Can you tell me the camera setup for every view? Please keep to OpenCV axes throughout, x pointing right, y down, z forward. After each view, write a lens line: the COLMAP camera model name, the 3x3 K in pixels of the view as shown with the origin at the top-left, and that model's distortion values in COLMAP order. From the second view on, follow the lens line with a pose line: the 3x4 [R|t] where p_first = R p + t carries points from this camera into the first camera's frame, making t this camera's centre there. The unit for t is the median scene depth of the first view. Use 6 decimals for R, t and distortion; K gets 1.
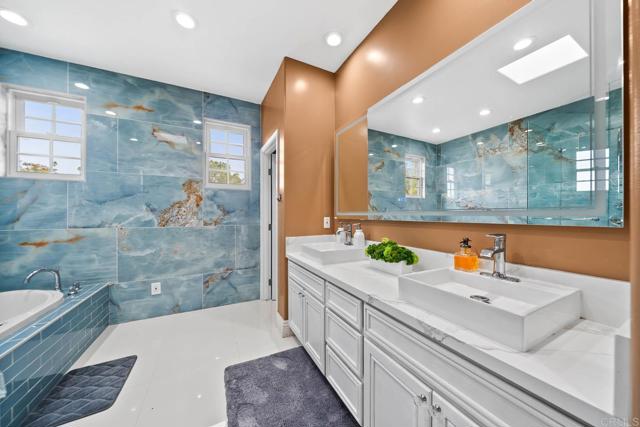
lens RADIAL K [[220.7, 0, 324.6], [0, 220.7, 213.1], [0, 0, 1]] dist [-0.002384, -0.000193]
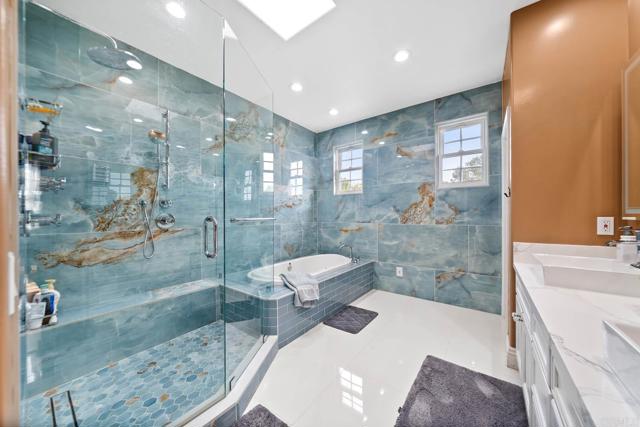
lens RADIAL K [[220.7, 0, 324.6], [0, 220.7, 213.1], [0, 0, 1]] dist [-0.002384, -0.000193]
pose [[0.447093, -0.008618, -0.894446, 0.181357], [0.010248, 0.999937, -0.004512, 0.002204], [0.894429, -0.007149, 0.447153, 0.038984]]
